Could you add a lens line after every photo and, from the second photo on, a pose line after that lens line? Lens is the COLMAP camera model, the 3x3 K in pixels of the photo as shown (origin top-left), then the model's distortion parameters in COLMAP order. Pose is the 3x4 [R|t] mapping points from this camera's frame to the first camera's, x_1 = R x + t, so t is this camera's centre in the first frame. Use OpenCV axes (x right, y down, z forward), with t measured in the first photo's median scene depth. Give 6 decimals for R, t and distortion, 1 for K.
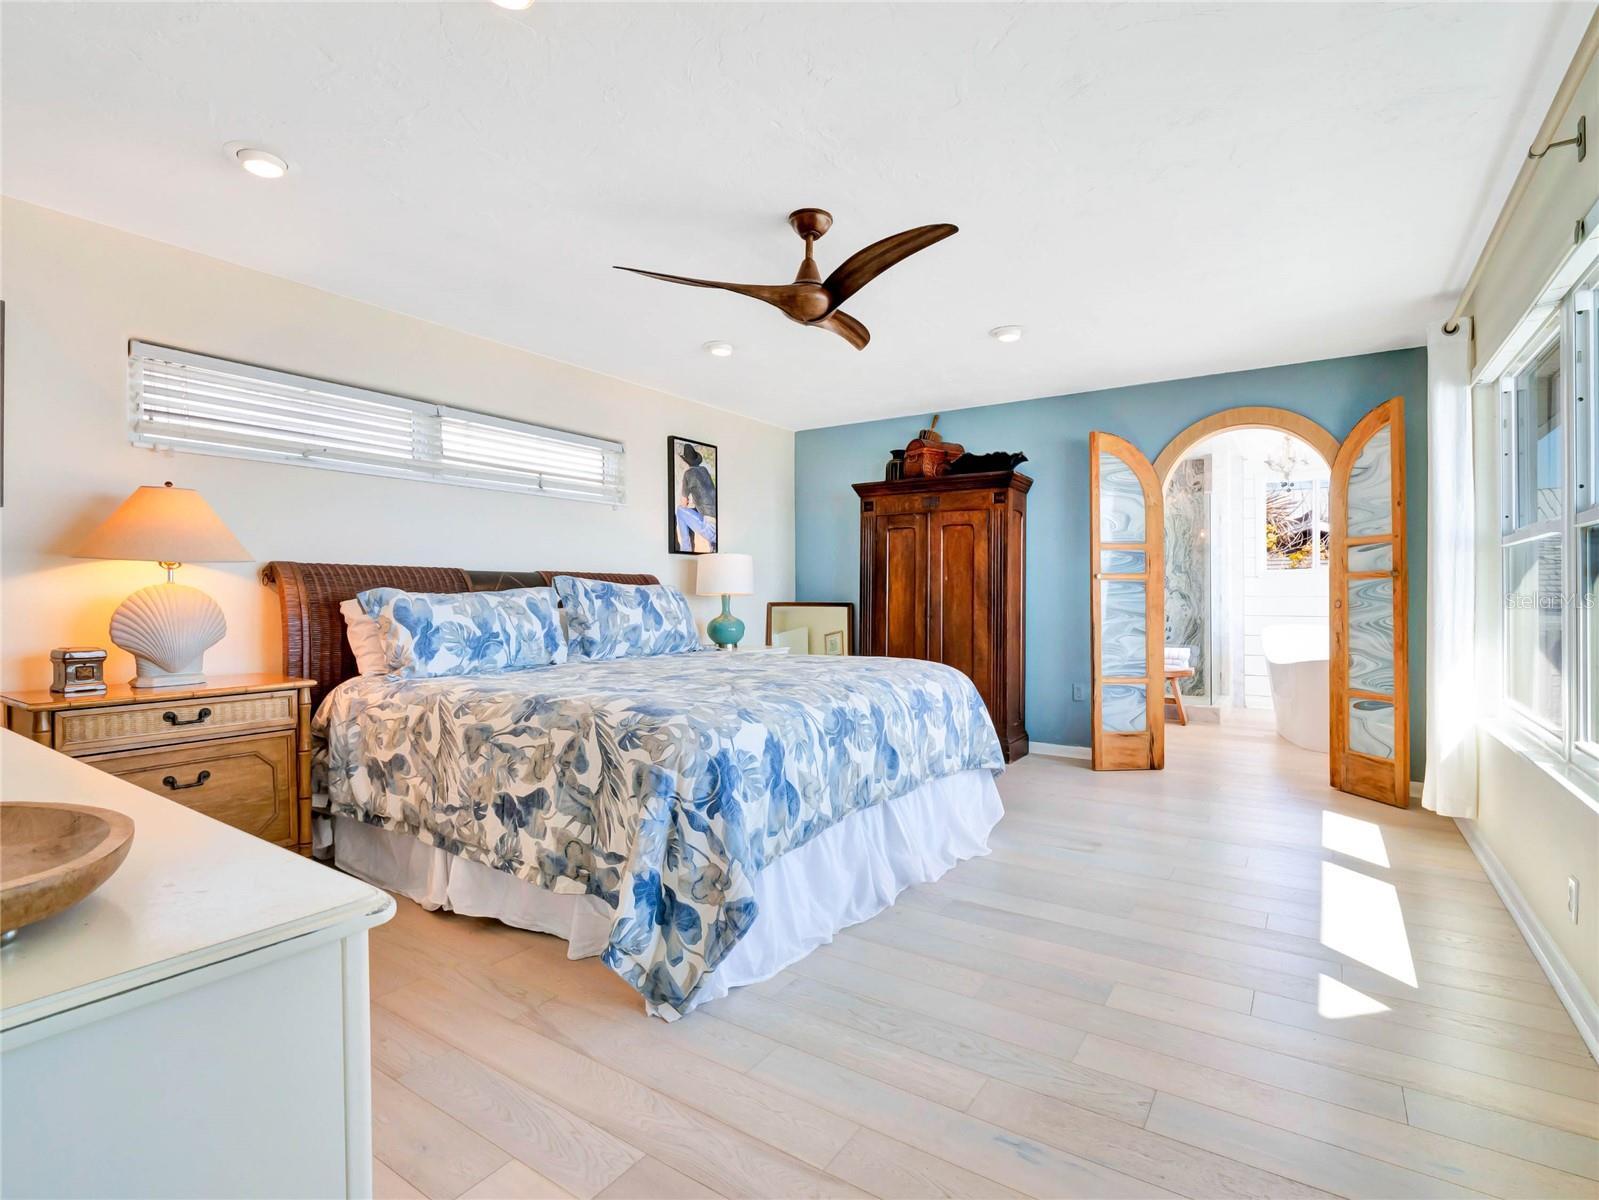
lens RADIAL K [[772.3, 0, 803.2], [0, 772.3, 598.8], [0, 0, 1]] dist [-0.006303, -0.004272]
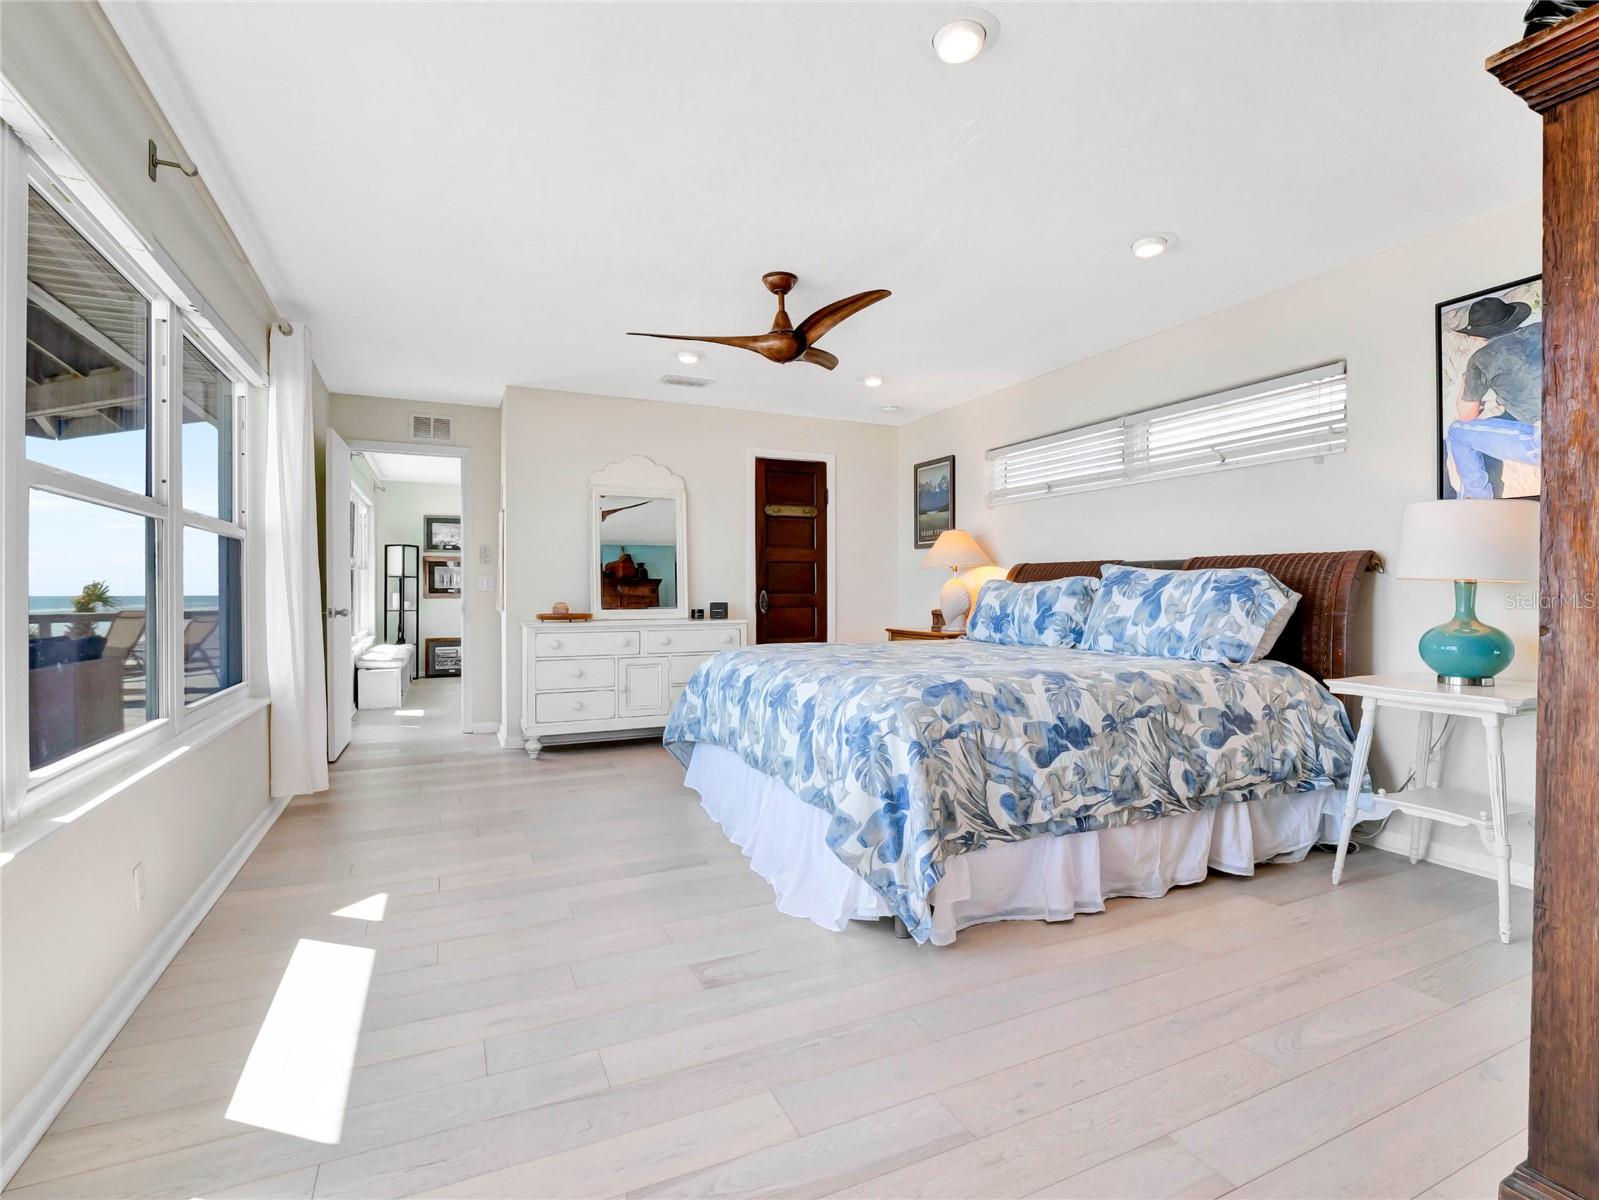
lens RADIAL K [[772.3, 0, 801.9], [0, 772.3, 591.3], [0, 0, 1]] dist [-0.006303, -0.004272]
pose [[-0.512809, -0.001331, -0.858502, 0.737694], [-0.008473, 0.999958, 0.003511, 0.005211], [0.858461, 0.009074, -0.512799, 1.168045]]
